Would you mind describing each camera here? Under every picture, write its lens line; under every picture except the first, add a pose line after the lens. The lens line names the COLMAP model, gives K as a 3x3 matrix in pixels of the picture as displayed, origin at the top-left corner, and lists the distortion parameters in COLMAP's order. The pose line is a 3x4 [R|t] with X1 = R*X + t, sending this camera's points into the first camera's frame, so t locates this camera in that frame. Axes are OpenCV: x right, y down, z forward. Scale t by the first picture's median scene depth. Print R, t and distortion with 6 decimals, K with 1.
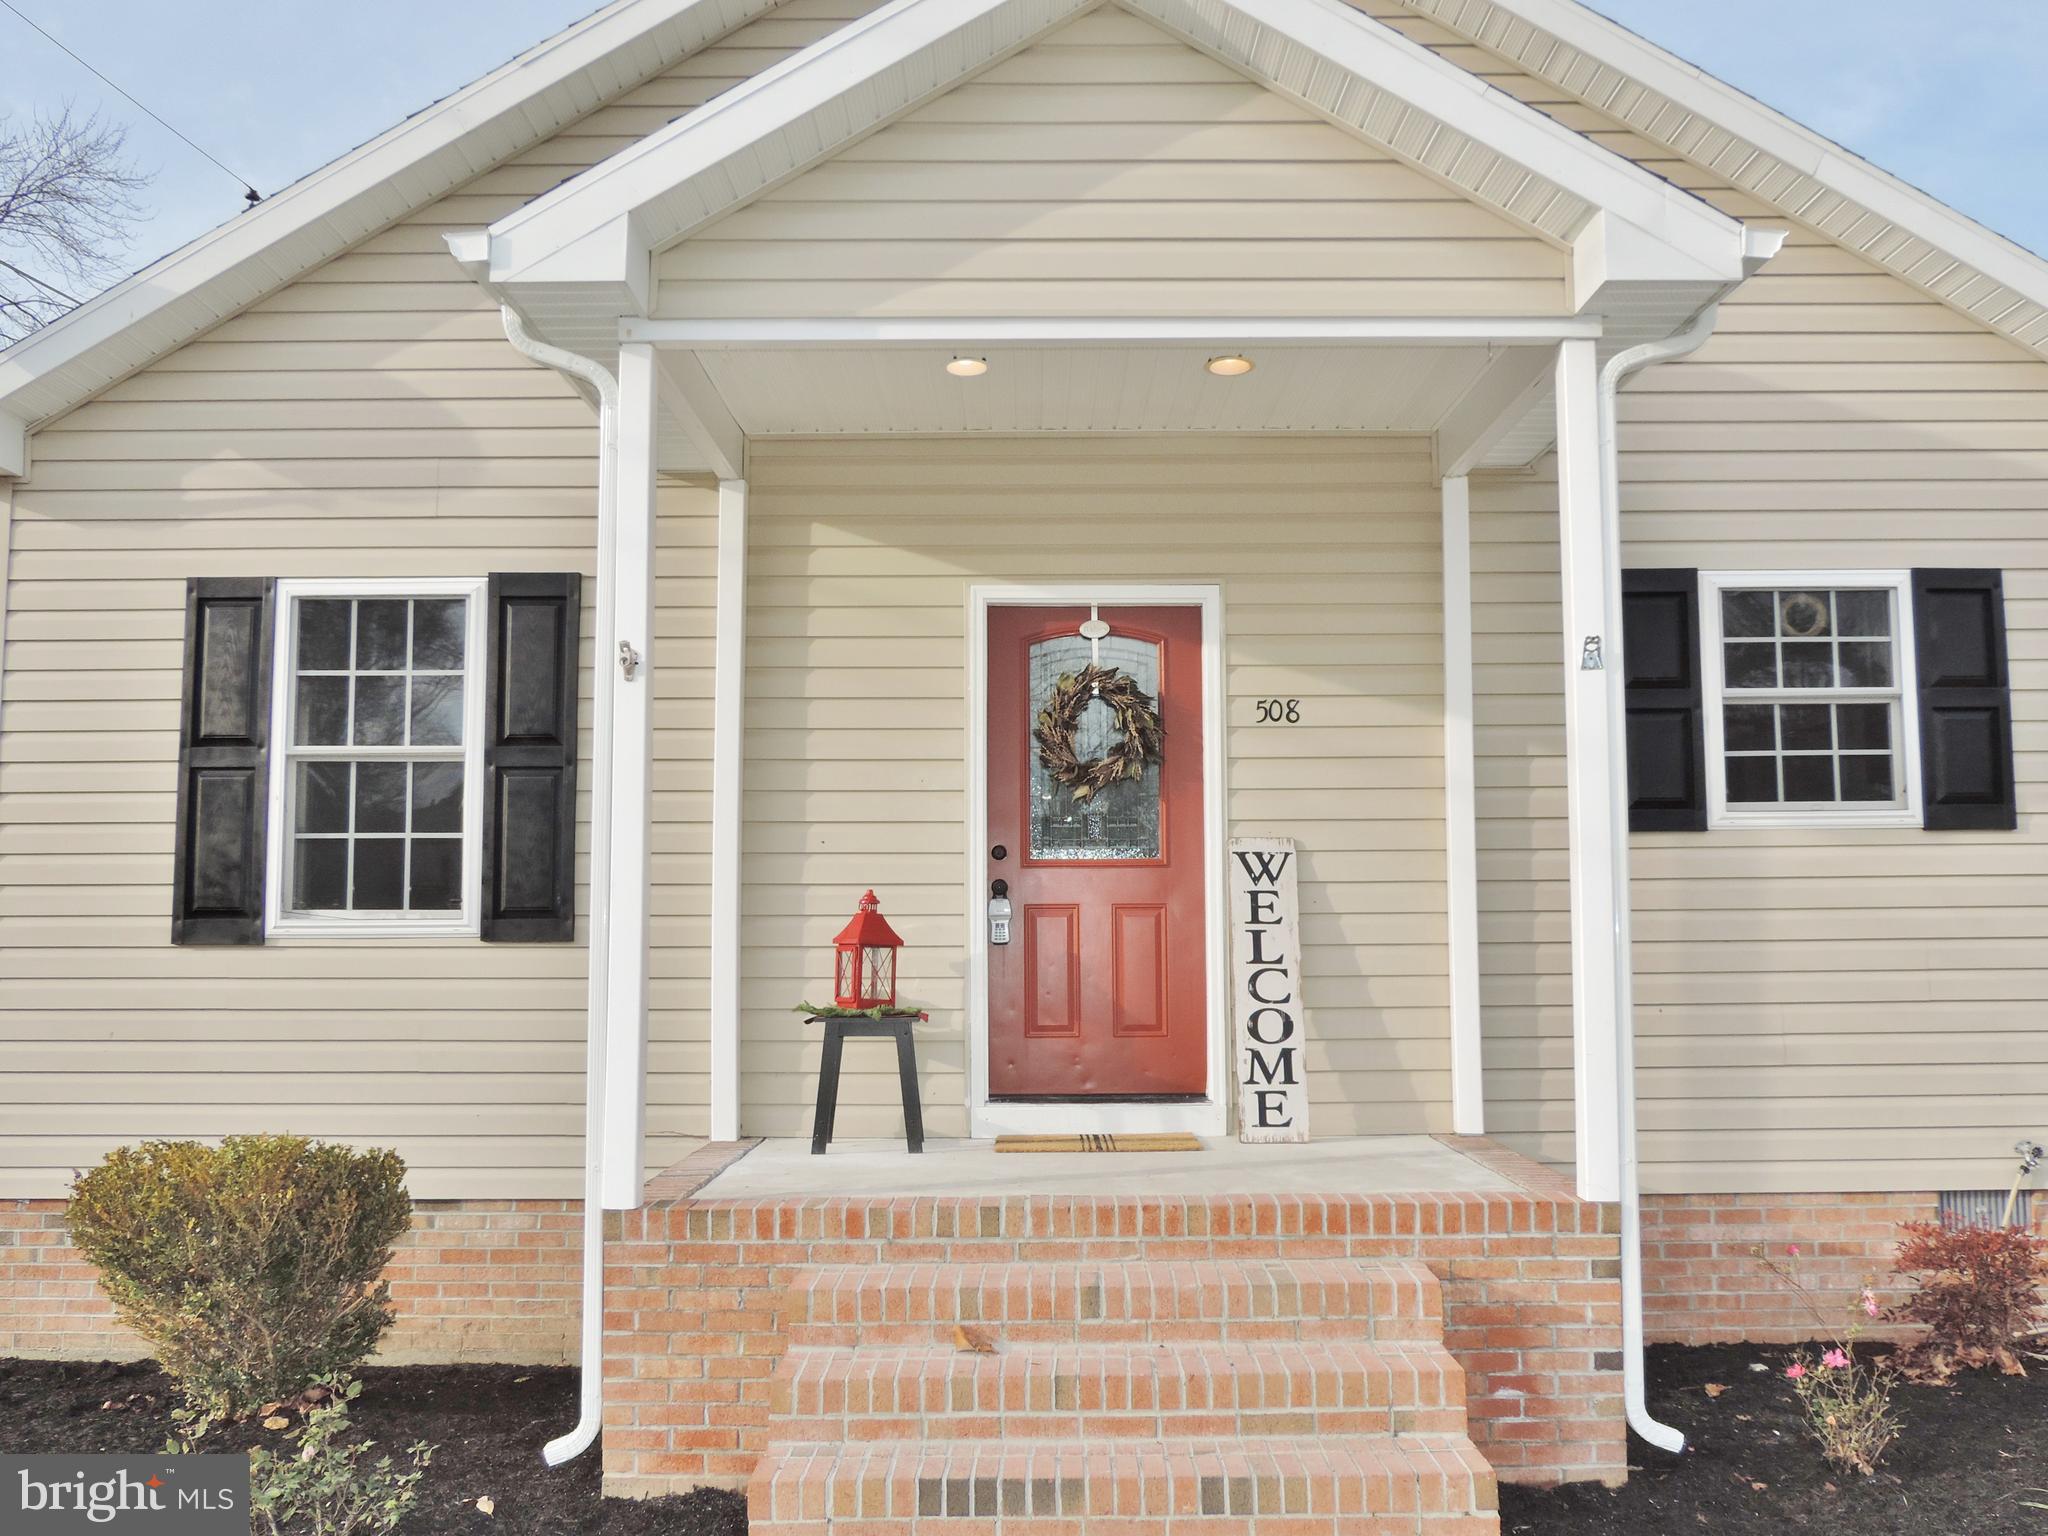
lens RADIAL K [[1773.0, 0, 1042.4], [0, 1773.0, 766.1], [0, 0, 1]] dist [-0.007873, 0.013196]
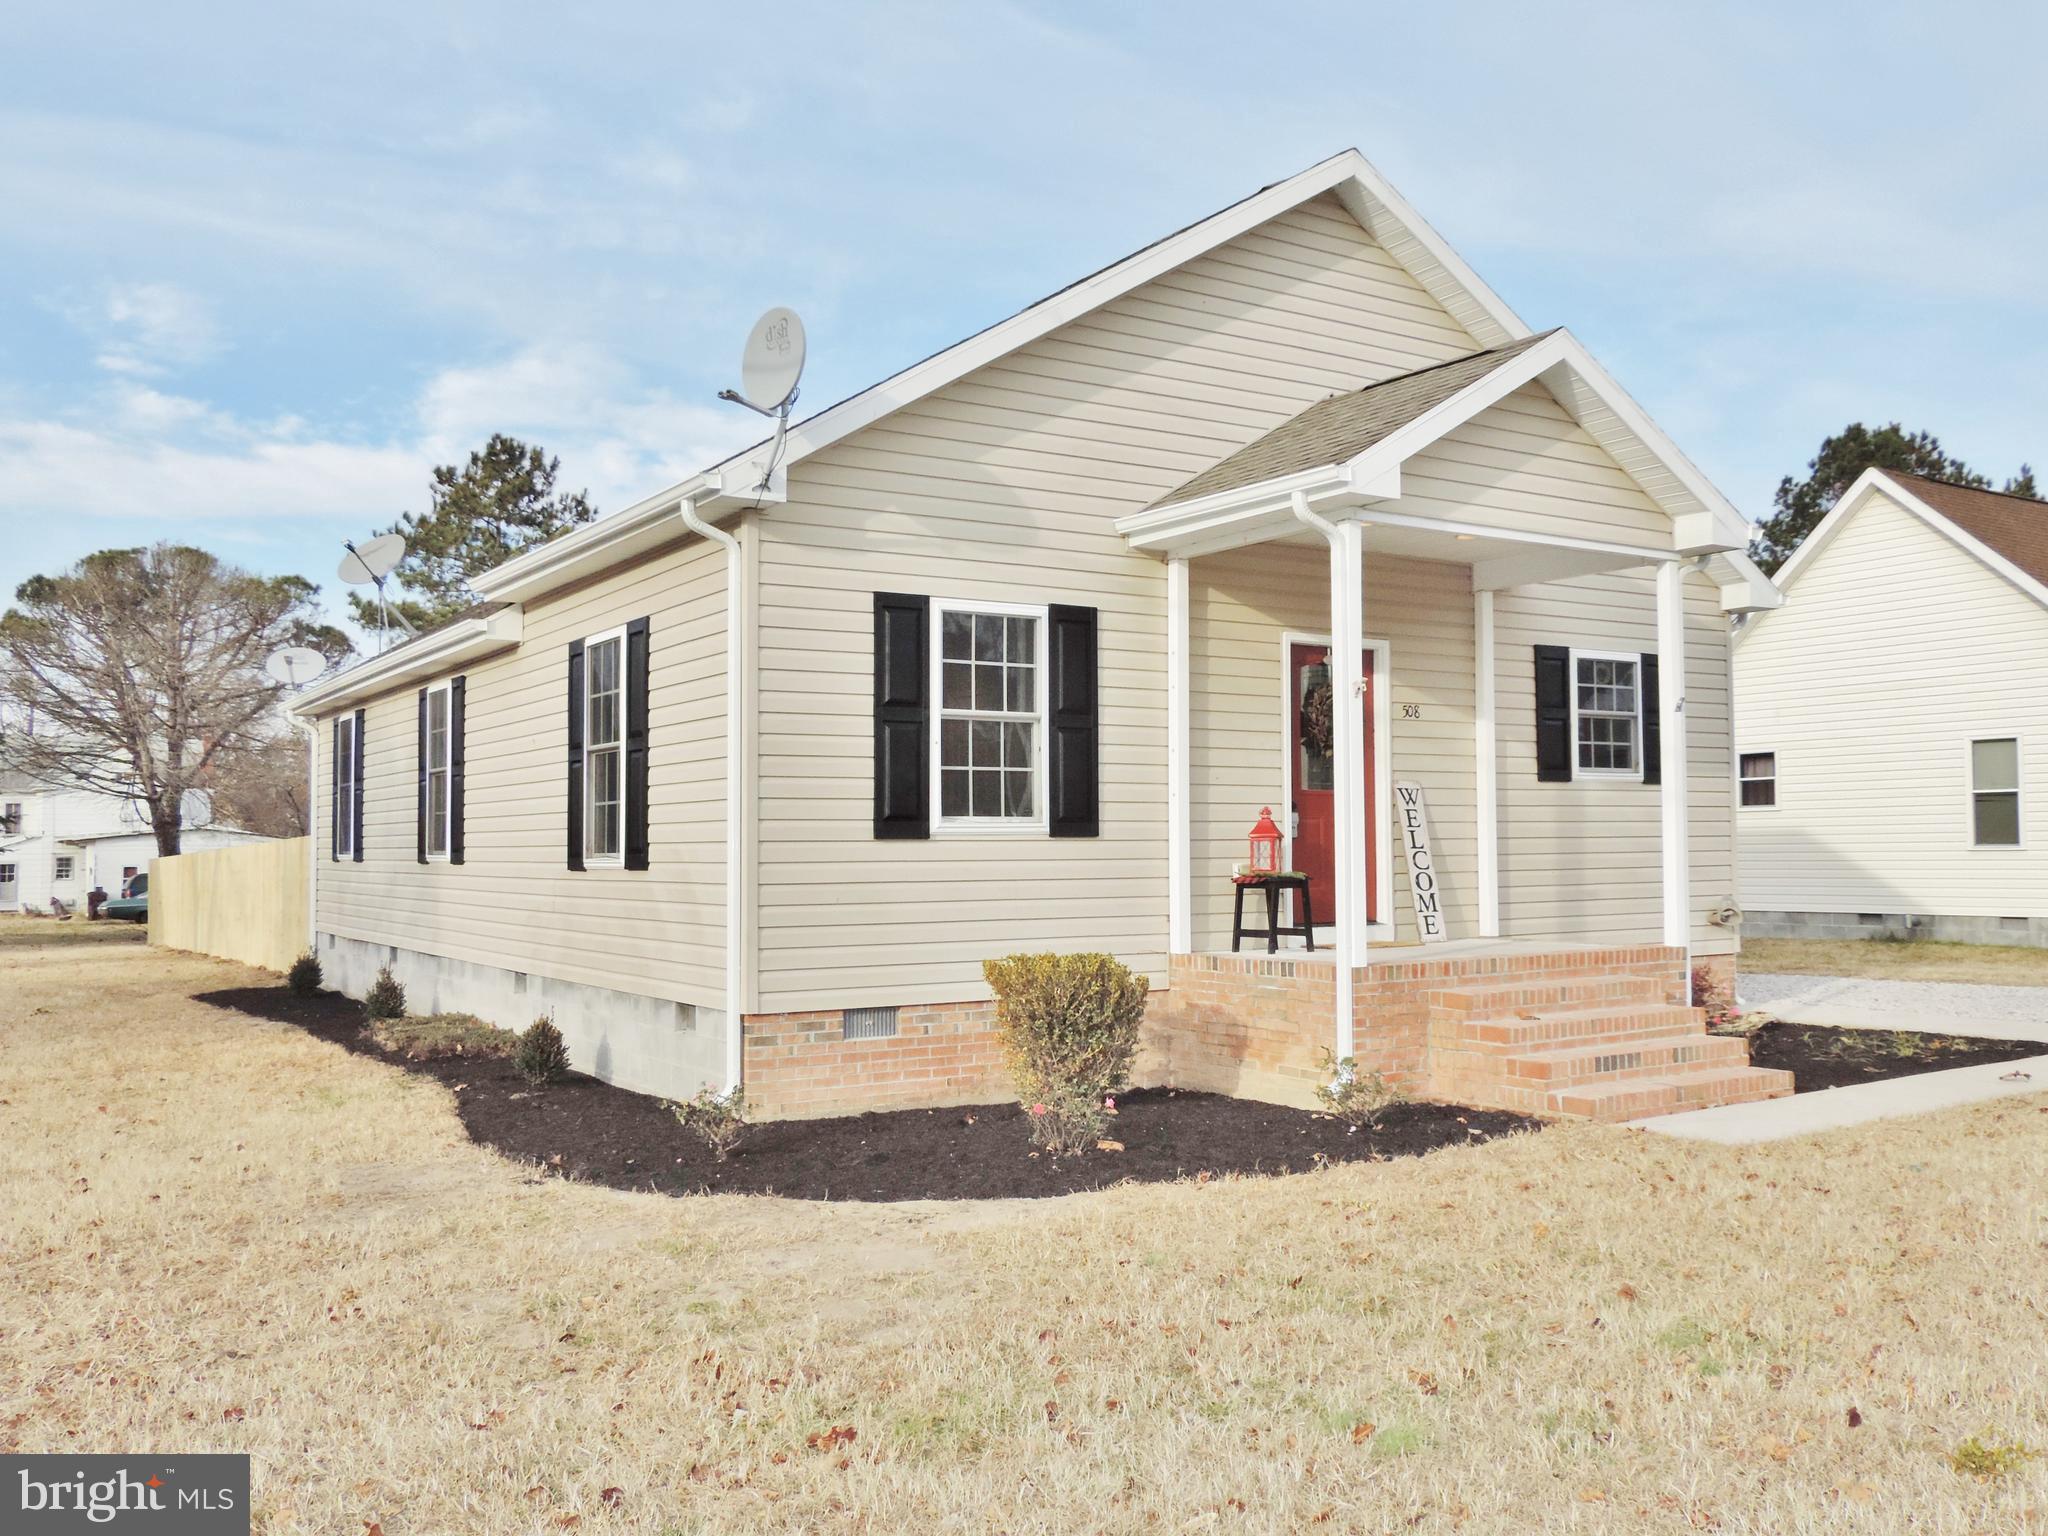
lens RADIAL K [[1773.0, 0, 1072.4], [0, 1773.0, 762.8], [0, 0, 1]] dist [-0.007873, 0.013196]
pose [[0.831715, 0.023593, 0.554701, -1.183673], [-0.045193, 0.998658, 0.025285, -0.008632], [-0.553361, -0.046098, 0.831665, -0.332762]]
